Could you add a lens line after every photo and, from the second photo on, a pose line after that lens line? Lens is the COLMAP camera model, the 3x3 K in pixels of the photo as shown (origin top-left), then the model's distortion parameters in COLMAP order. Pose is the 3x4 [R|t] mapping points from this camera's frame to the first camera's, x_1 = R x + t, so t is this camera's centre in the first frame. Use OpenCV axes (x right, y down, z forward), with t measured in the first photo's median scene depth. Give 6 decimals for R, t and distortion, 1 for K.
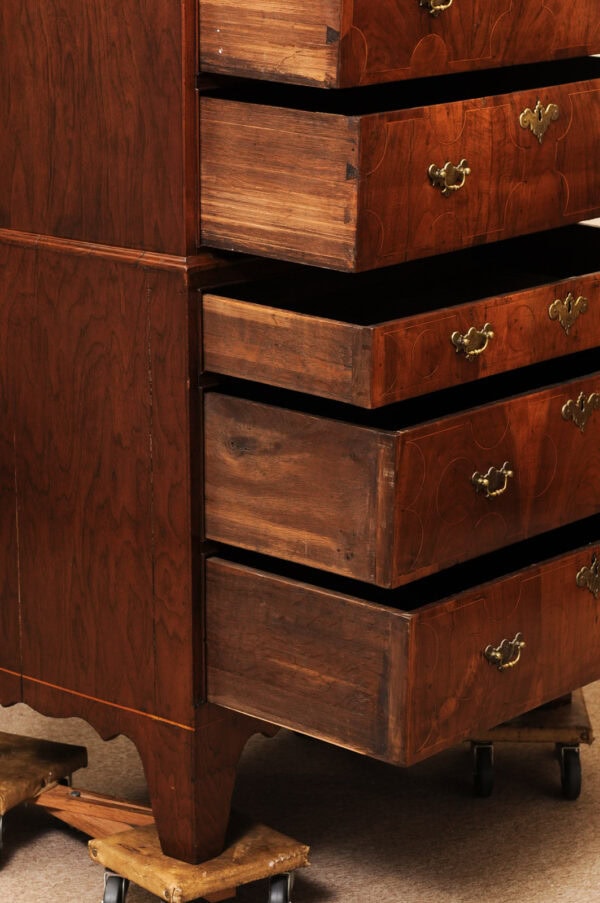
lens RADIAL K [[2578.4, 0, 298.9], [0, 2578.4, 449.8], [0, 0, 1]] dist [0.108816, 0.000000]
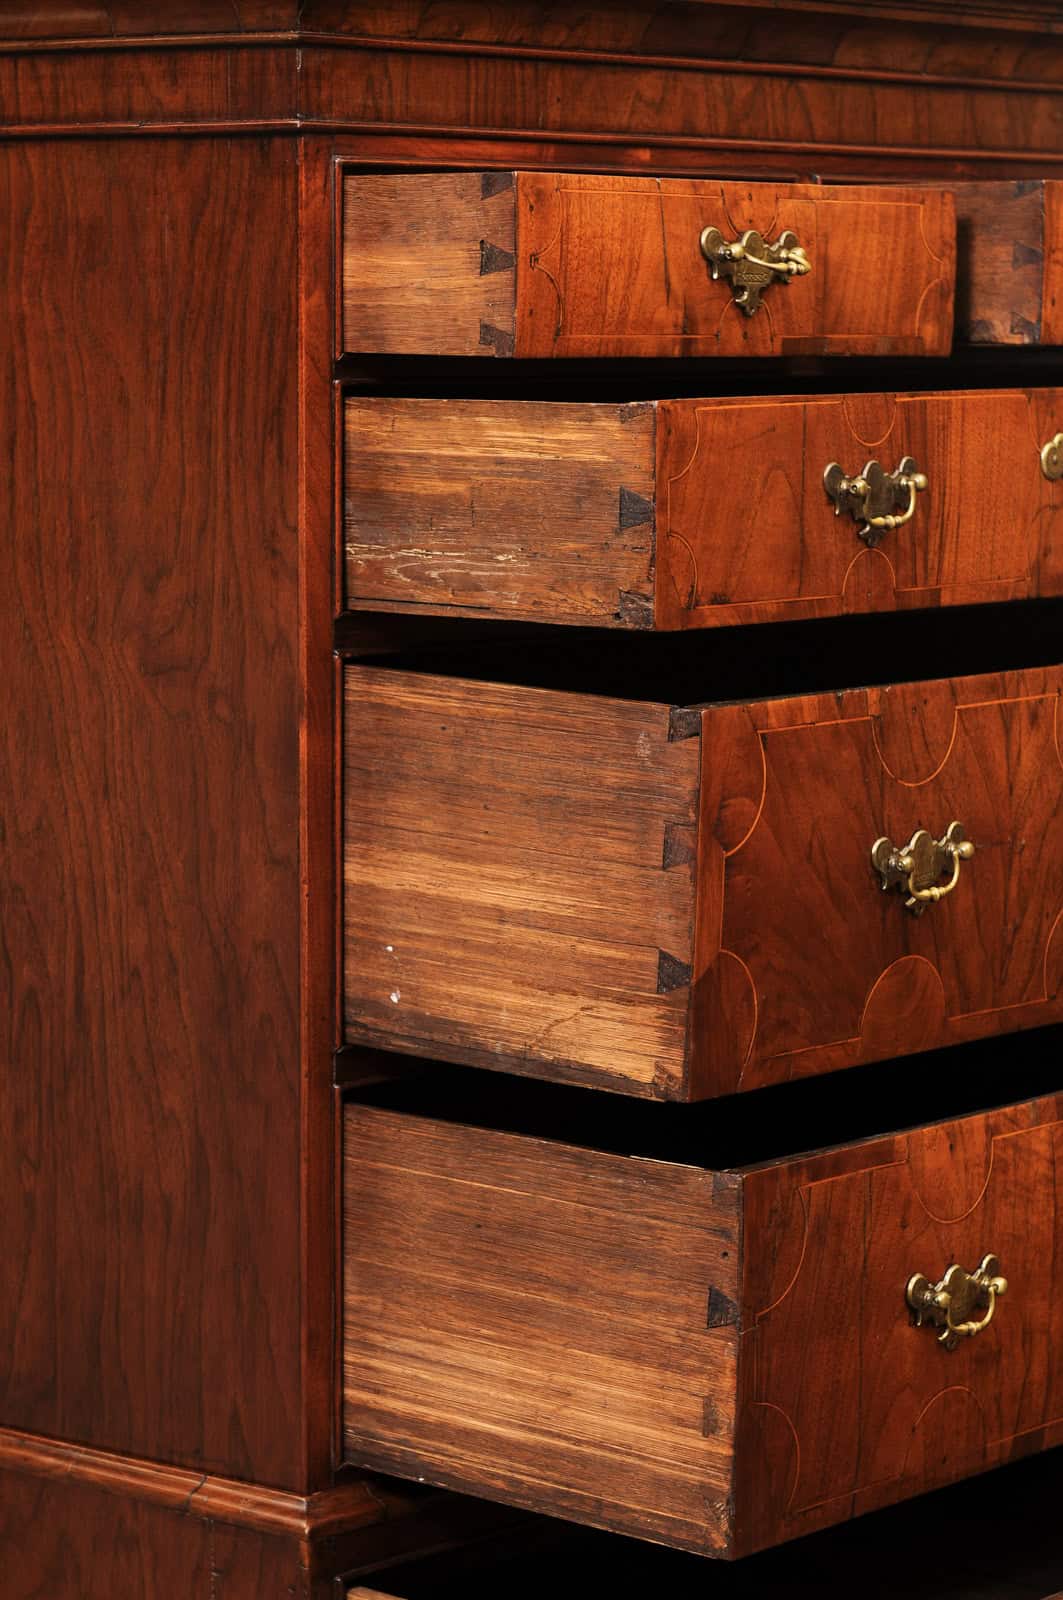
lens RADIAL K [[4493.3, 0, 523.8], [0, 4493.3, 797.9], [0, 0, 1]] dist [0.119171, 0.000000]
pose [[1.000000, 0.000667, 0.000026, -0.009894], [-0.000657, 0.990808, -0.135274, -0.088522], [-0.000116, 0.135274, 0.990808, 0.288087]]
